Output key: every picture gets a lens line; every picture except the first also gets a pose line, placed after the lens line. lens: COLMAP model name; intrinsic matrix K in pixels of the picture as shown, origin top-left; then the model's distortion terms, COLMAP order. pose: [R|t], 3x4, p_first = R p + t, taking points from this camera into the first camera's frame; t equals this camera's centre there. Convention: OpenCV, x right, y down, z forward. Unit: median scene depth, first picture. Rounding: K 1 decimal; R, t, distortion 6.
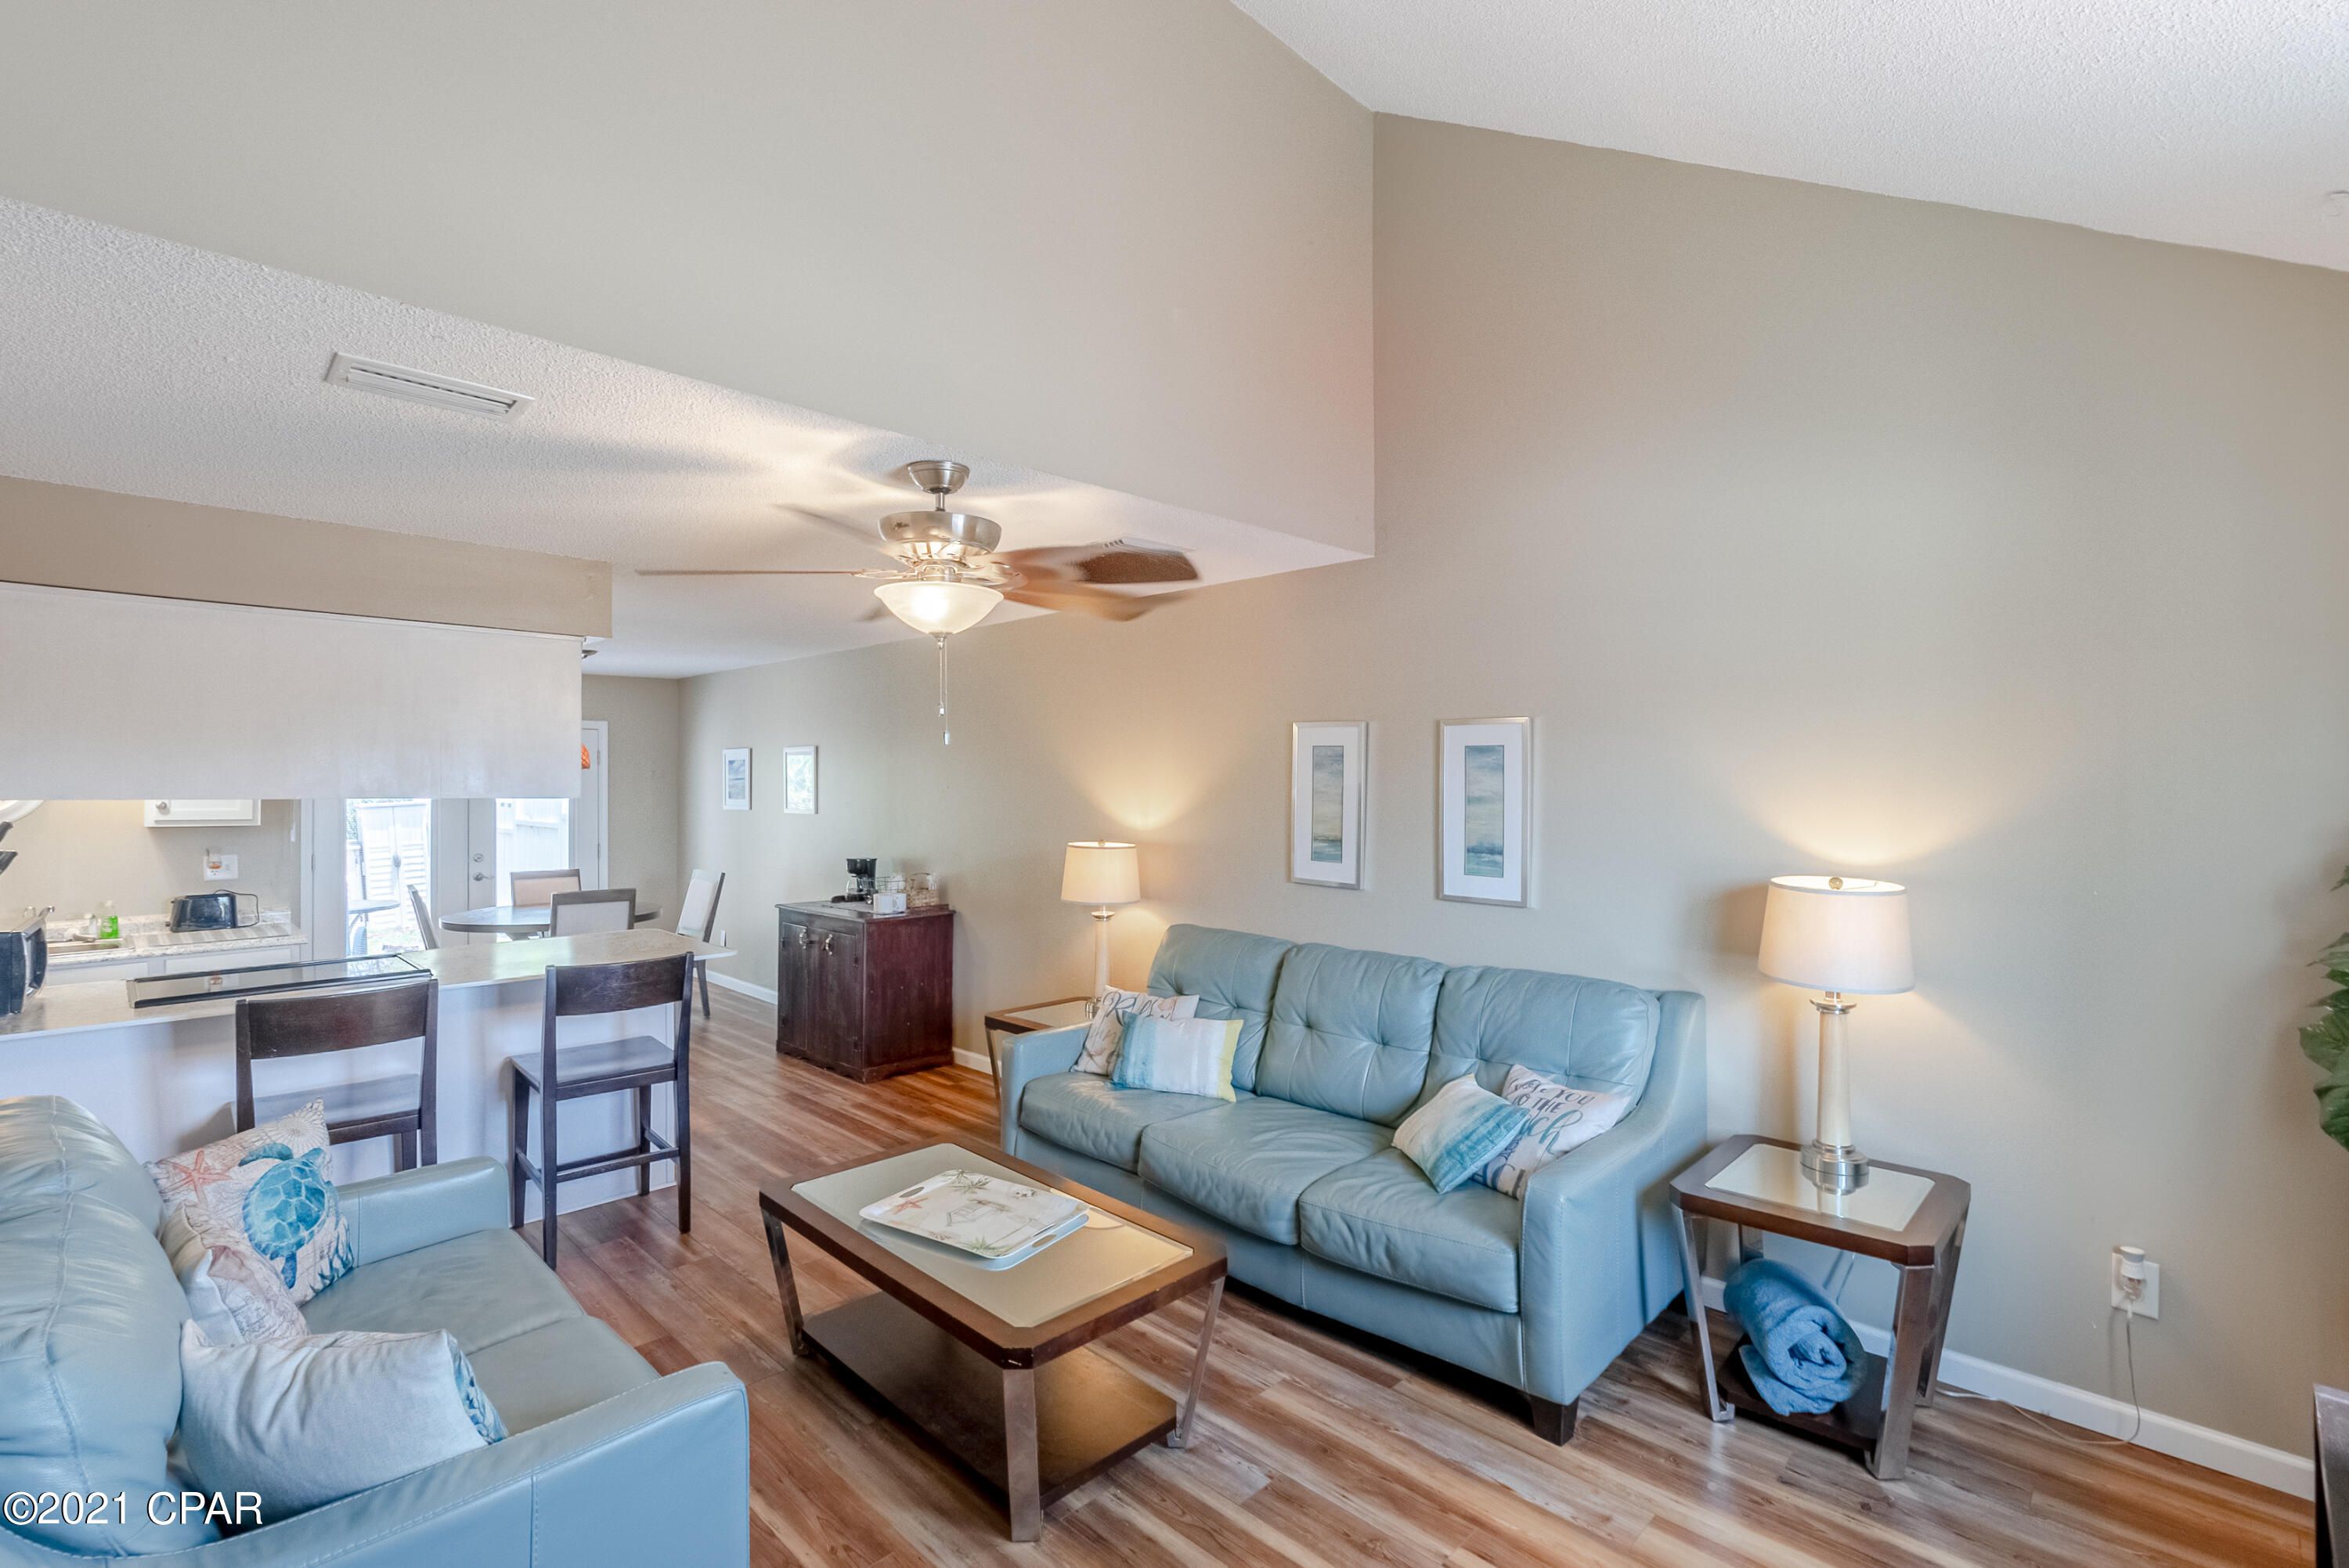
lens RADIAL K [[1080.2, 0, 1172.6], [0, 1080.2, 790.3], [0, 0, 1]] dist [-0.008779, 0.003495]
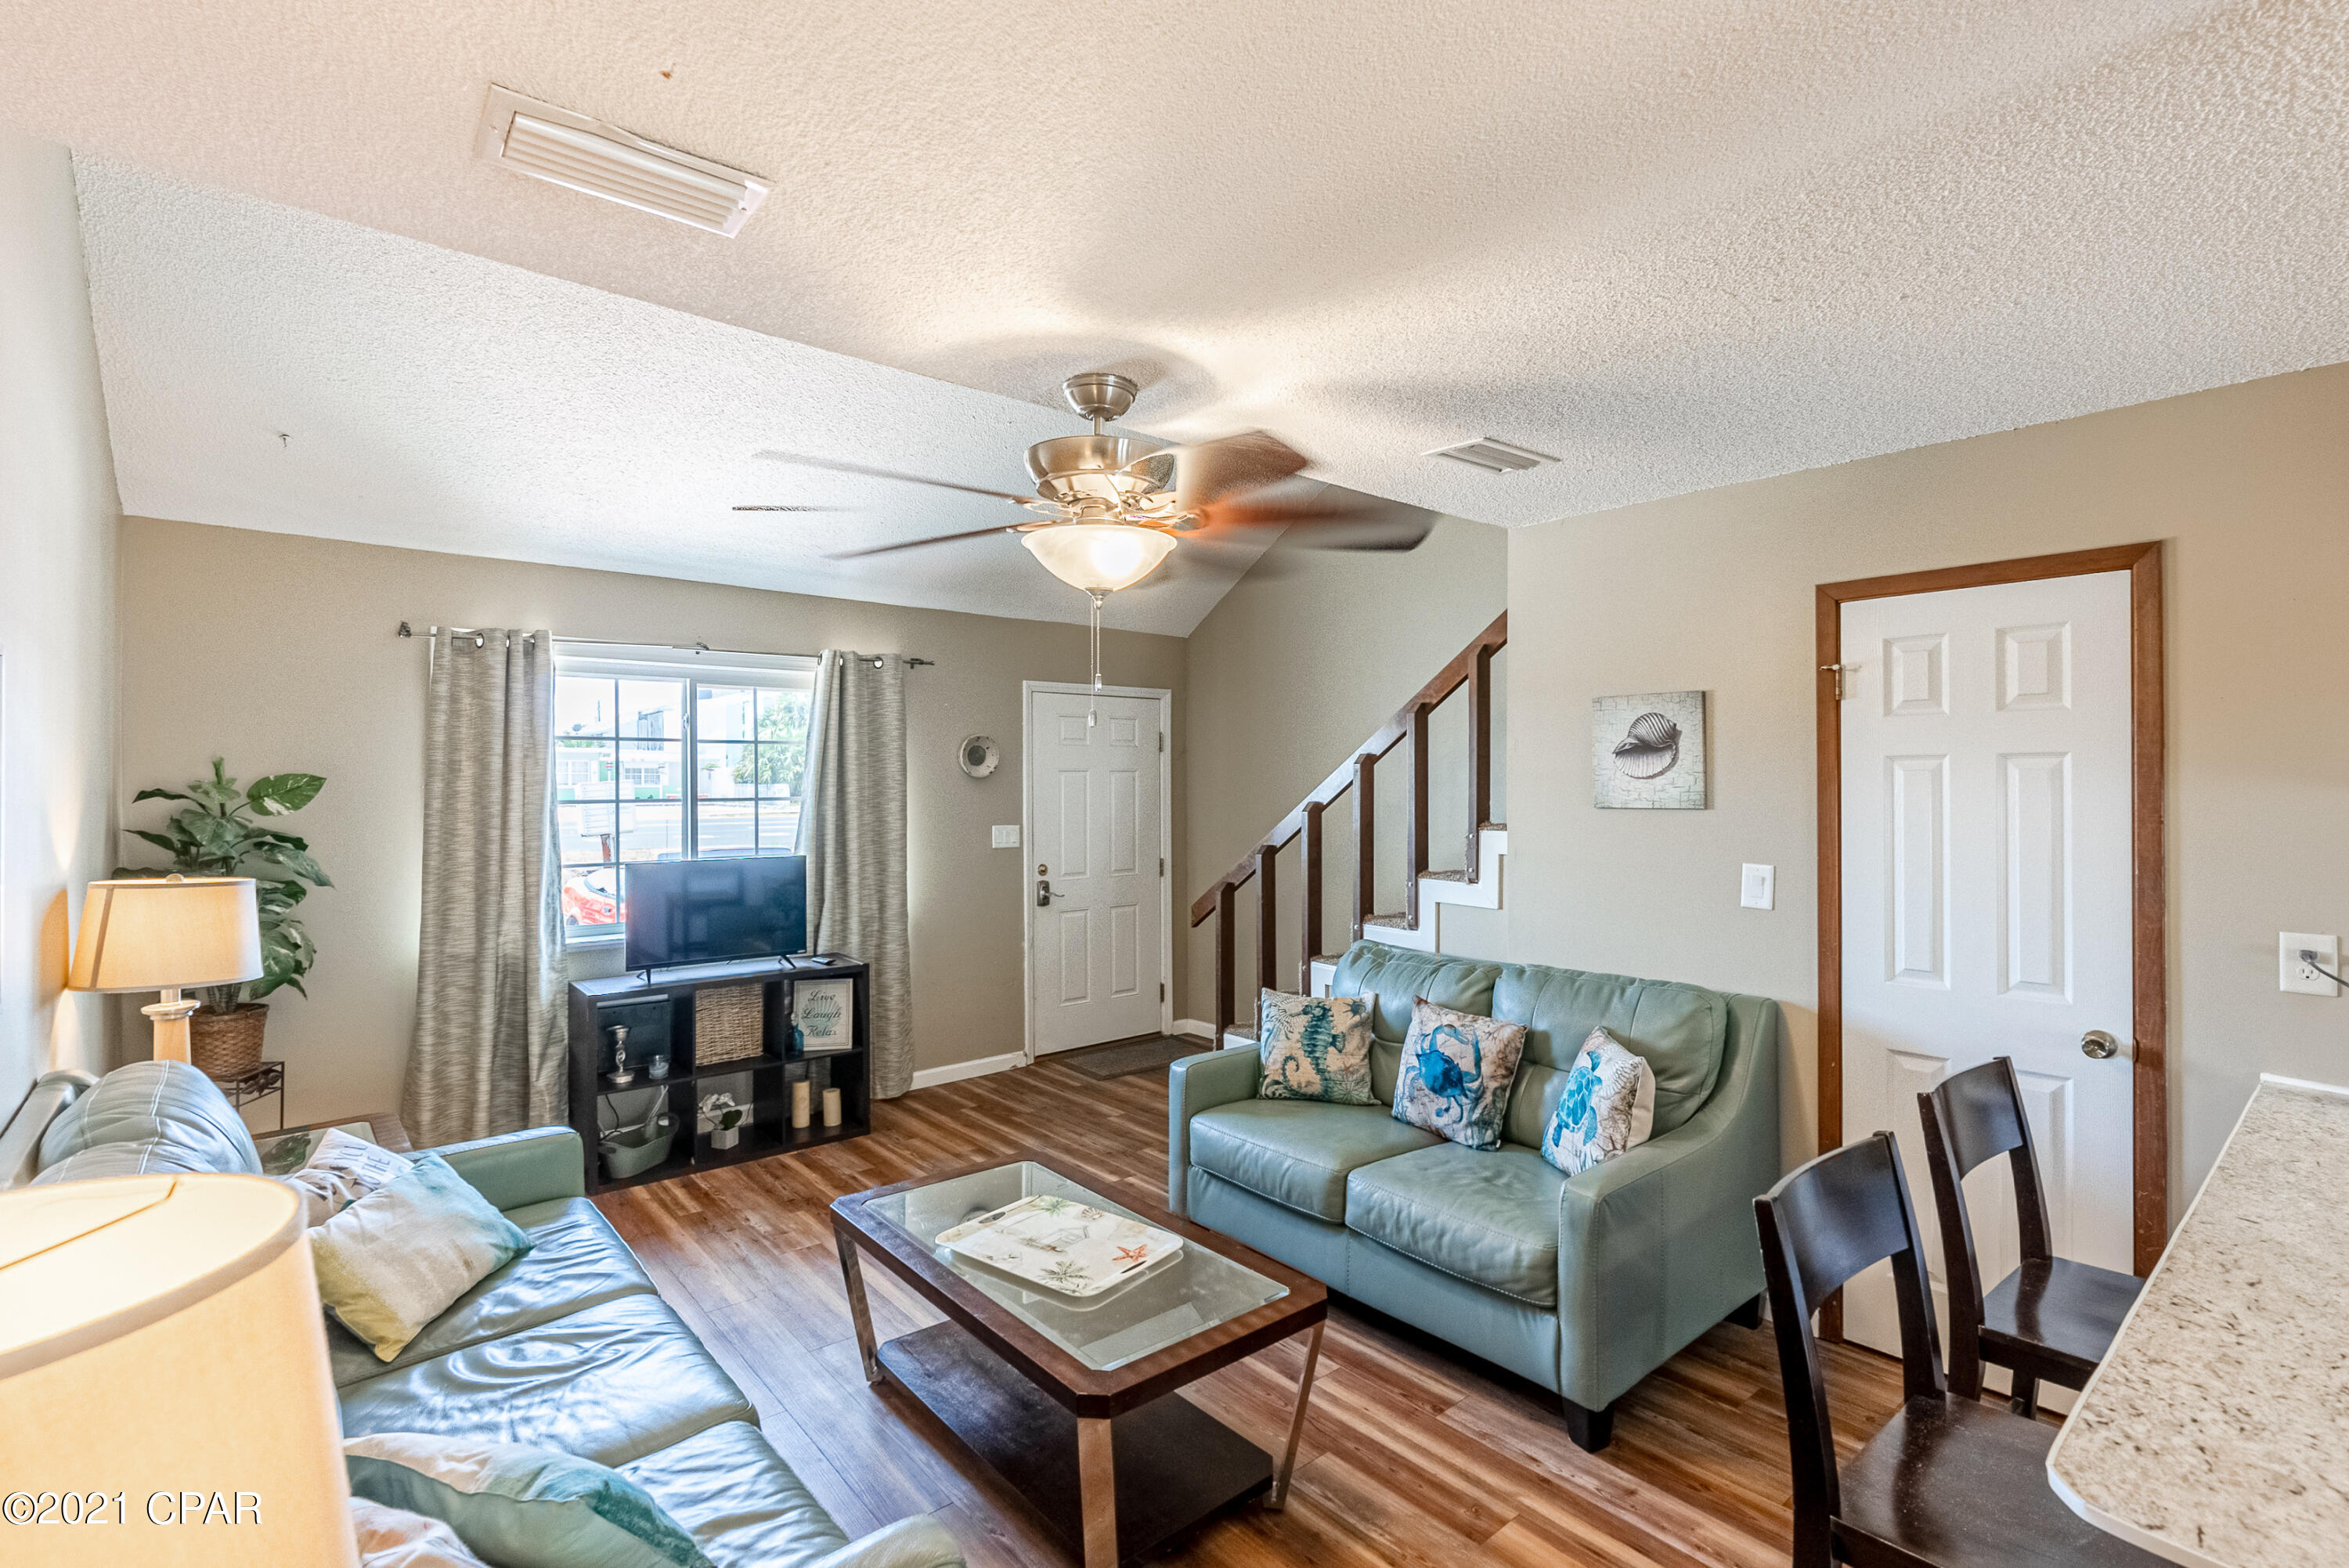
lens RADIAL K [[1080.2, 0, 1167.2], [0, 1080.2, 774.0], [0, 0, 1]] dist [-0.008779, 0.003495]
pose [[-0.996613, -0.001171, 0.082229, -0.263168], [-0.000929, 0.999995, 0.002989, -0.006993], [-0.082232, 0.002902, -0.996609, 1.431844]]
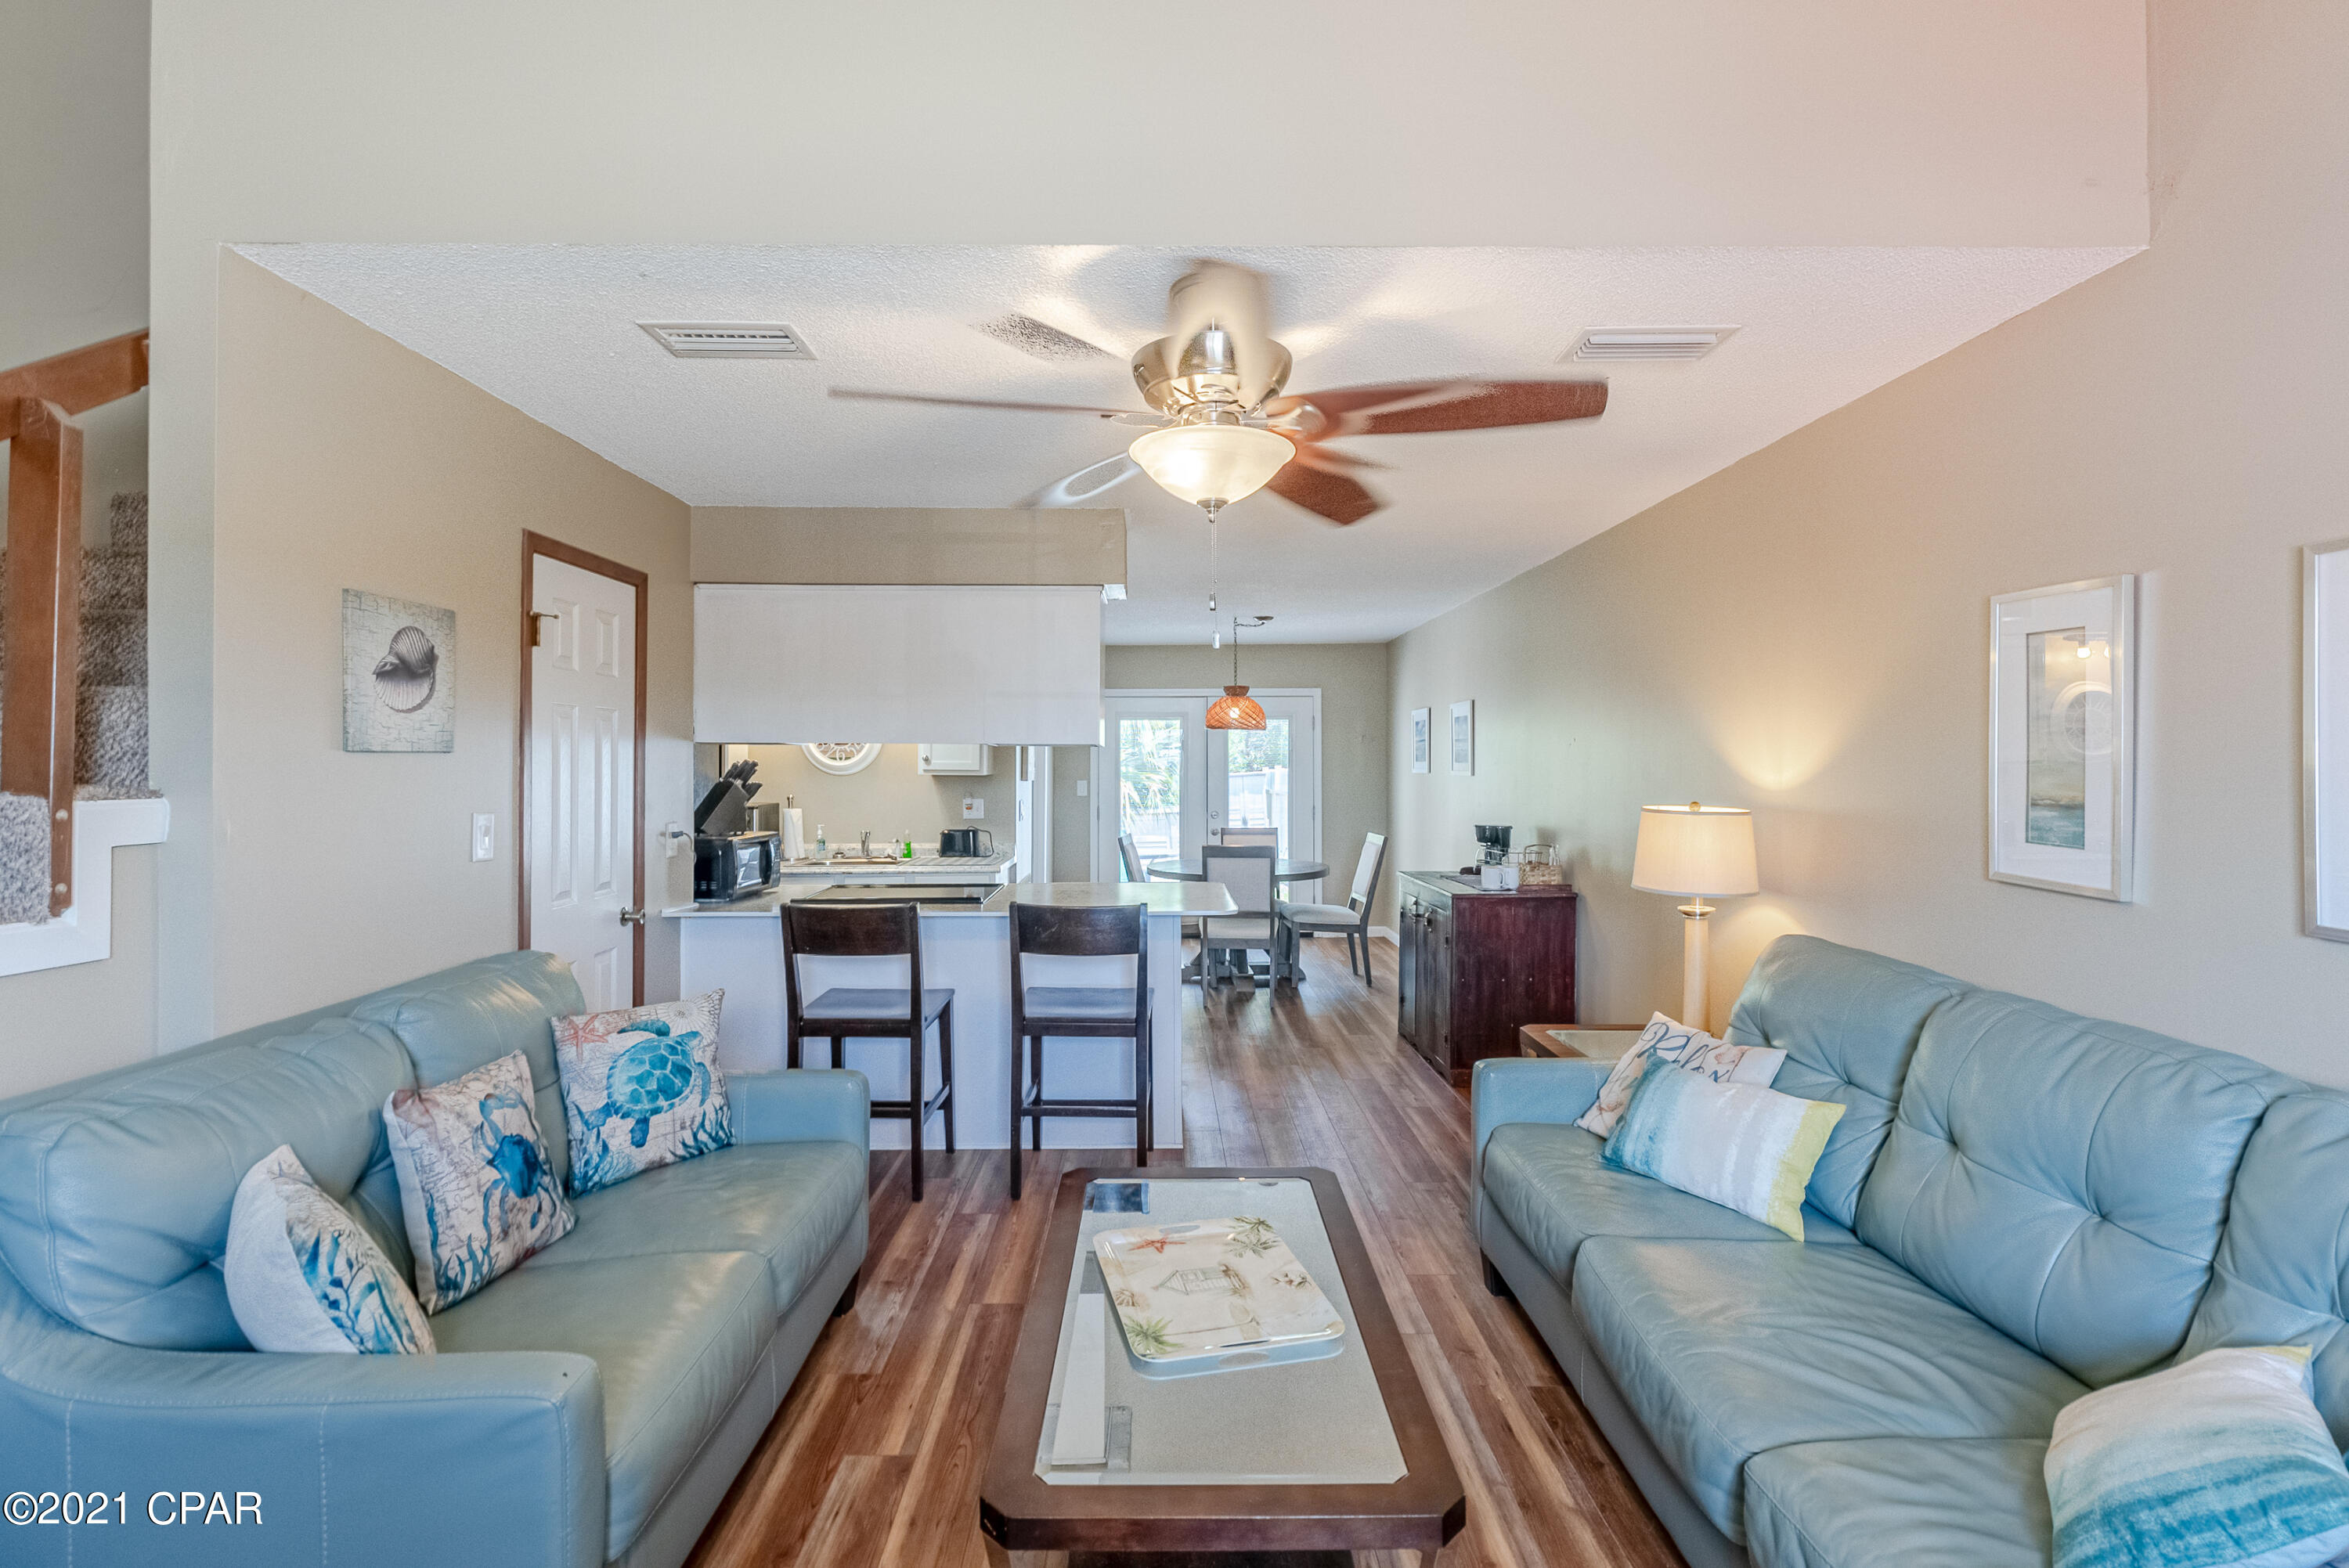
lens RADIAL K [[1080.2, 0, 1163.3], [0, 1080.2, 758.7], [0, 0, 1]] dist [-0.008779, 0.003495]
pose [[0.706819, -0.004526, -0.707380, 0.234940], [-0.004168, 0.999936, -0.010562, 0.033967], [0.707383, 0.010414, 0.706754, 0.344947]]
